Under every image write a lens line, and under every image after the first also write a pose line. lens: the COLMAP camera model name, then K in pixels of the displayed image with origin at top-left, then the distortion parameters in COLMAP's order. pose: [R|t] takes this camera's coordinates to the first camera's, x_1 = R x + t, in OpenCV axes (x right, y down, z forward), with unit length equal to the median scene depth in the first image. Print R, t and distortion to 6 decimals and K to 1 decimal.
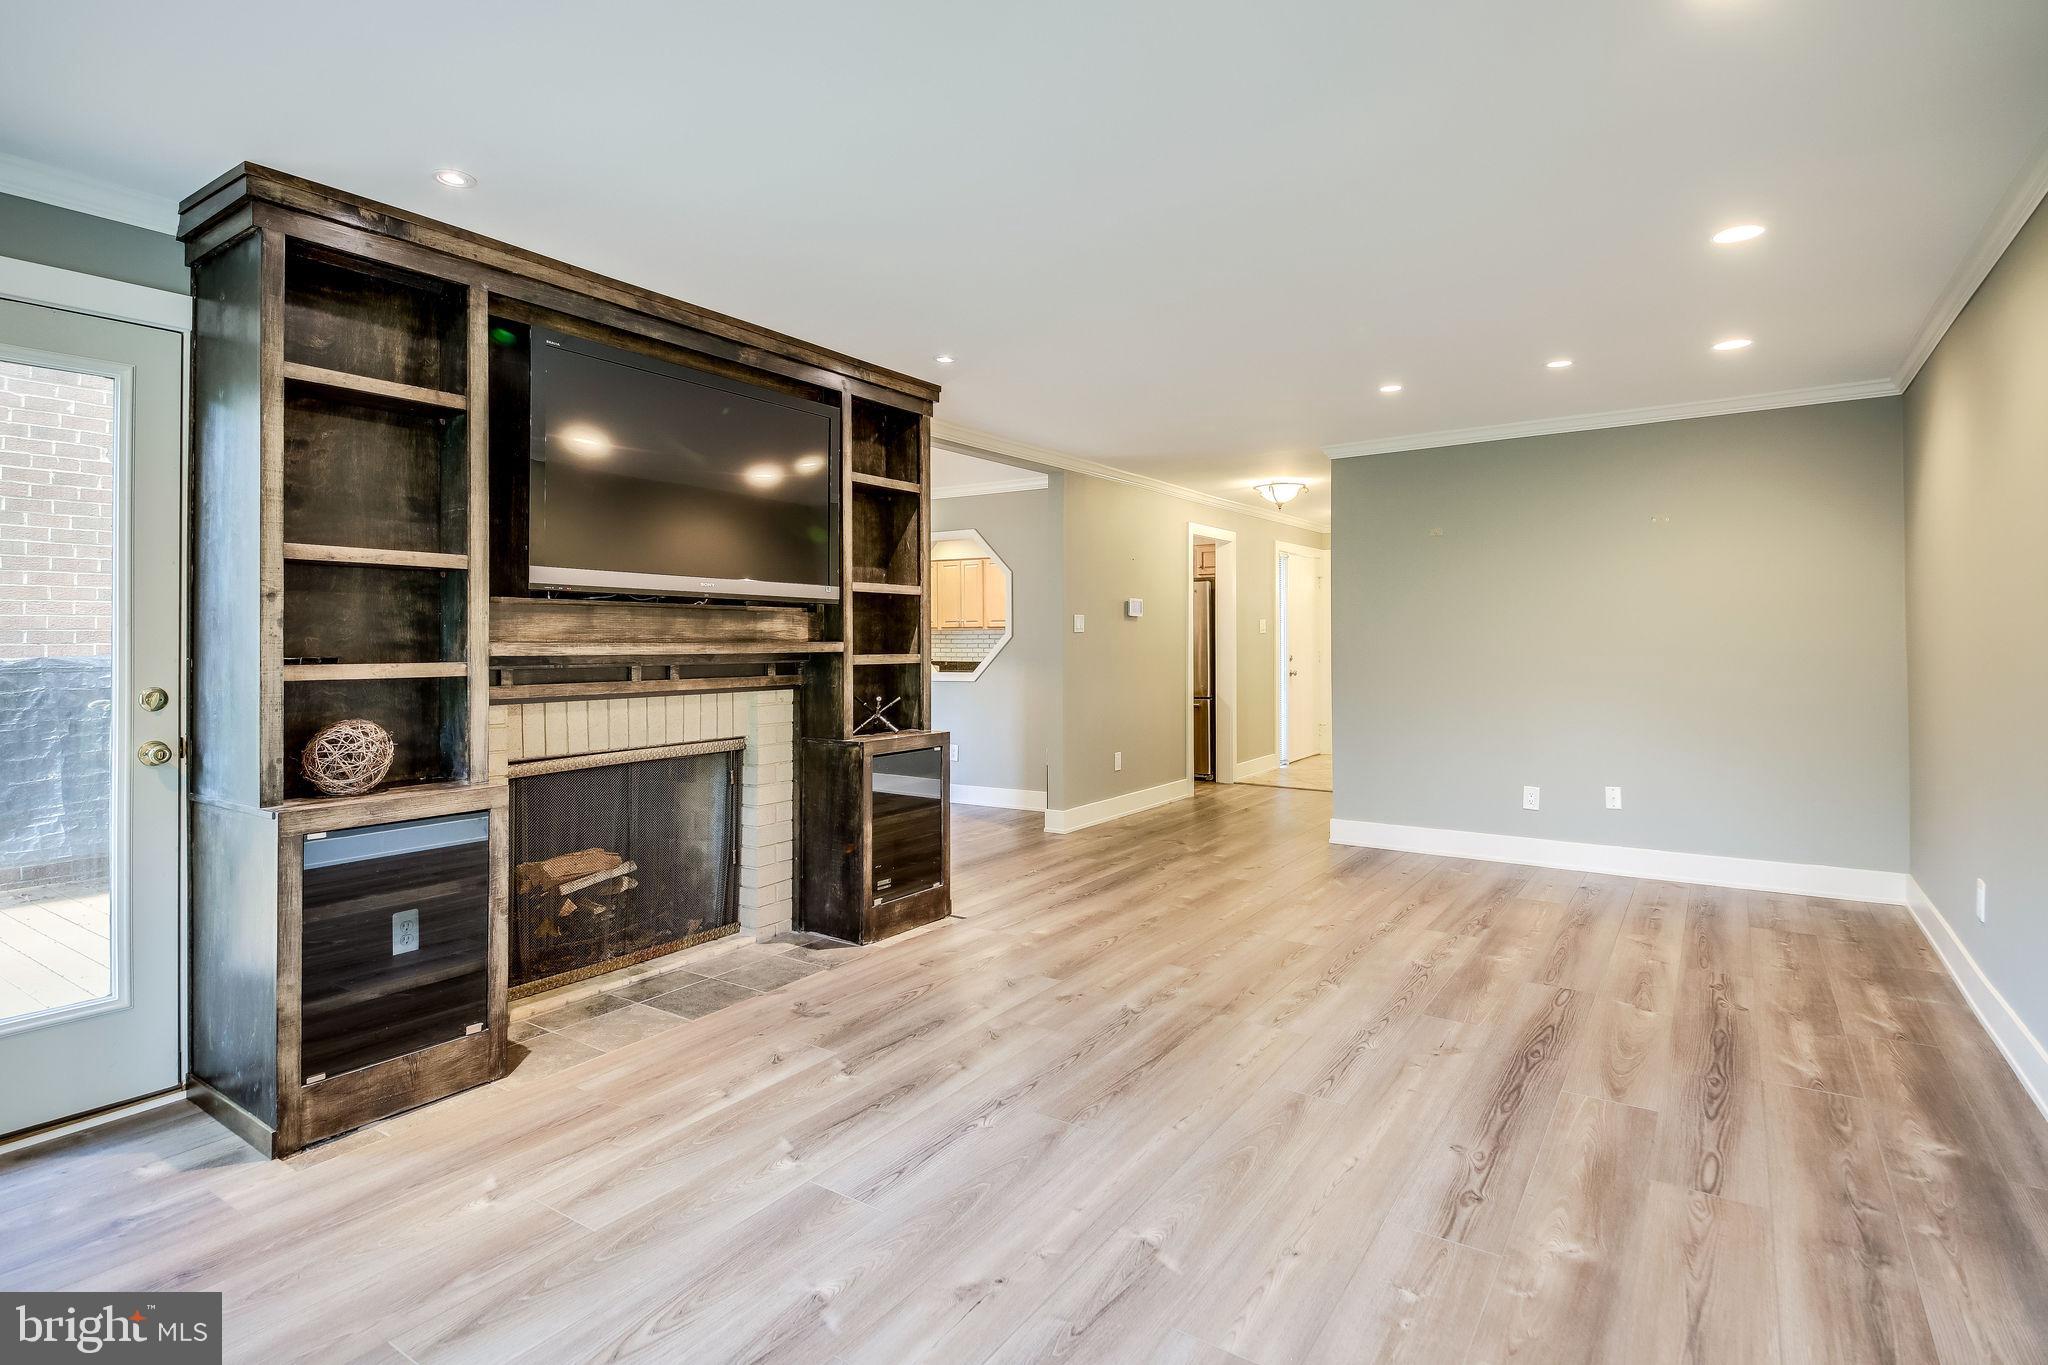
lens RADIAL K [[997.2, 0, 1026.5], [0, 997.2, 628.9], [0, 0, 1]] dist [0.040915, -0.032290]
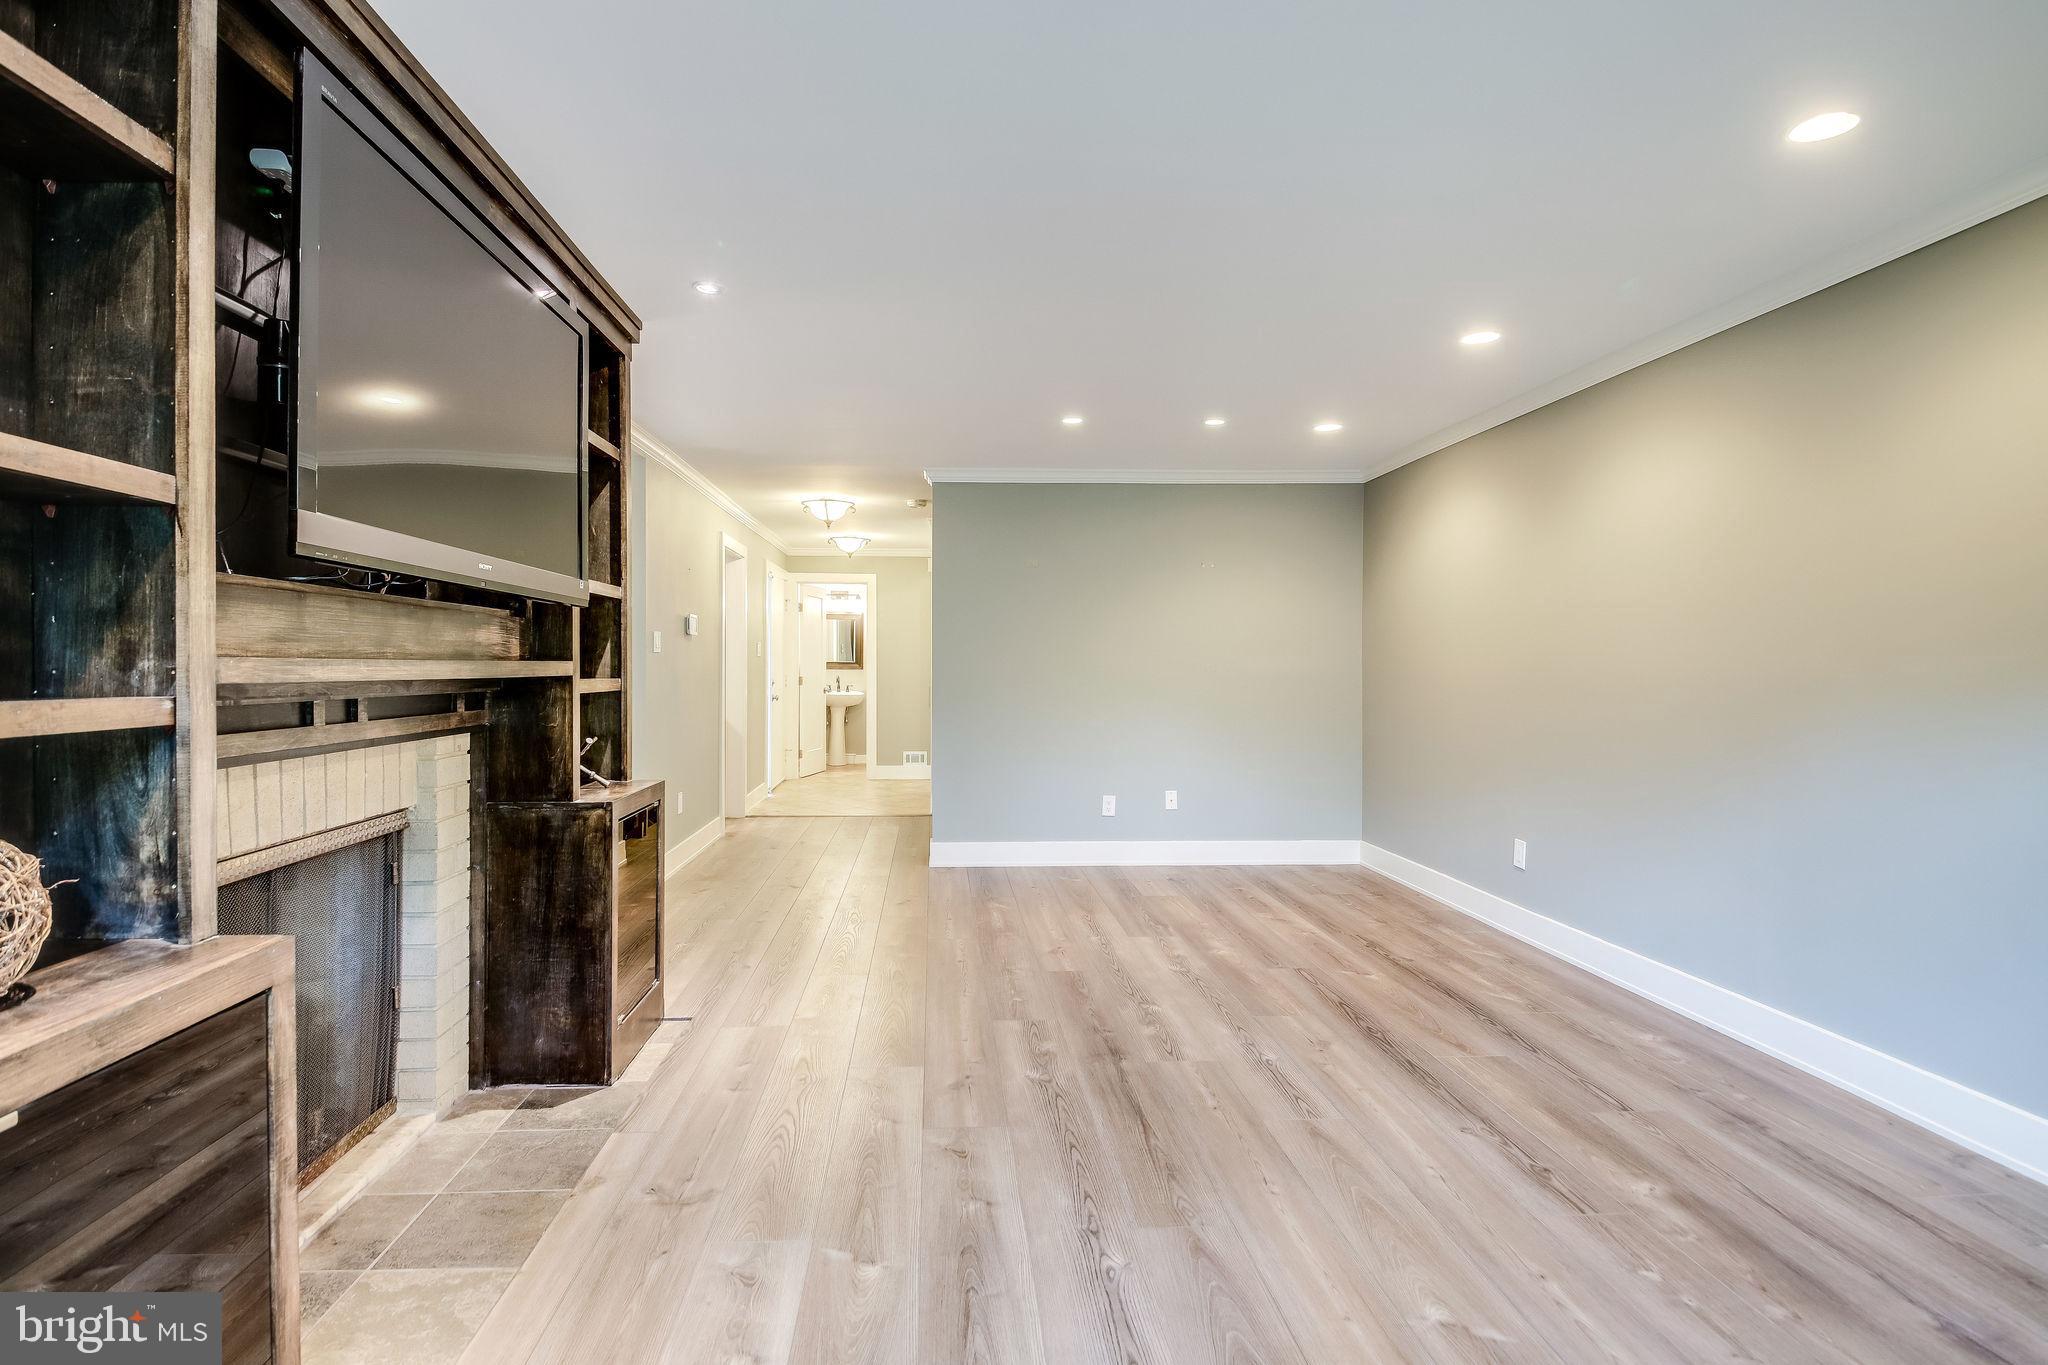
lens RADIAL K [[997.0, 0, 1026.9], [0, 997.0, 669.8], [0, 0, 1]] dist [0.049294, -0.044178]
pose [[0.799814, 0.002806, 0.600241, -0.417306], [-0.012506, 0.999850, 0.011990, 0.007496], [-0.600117, -0.017097, 0.799729, 0.290738]]
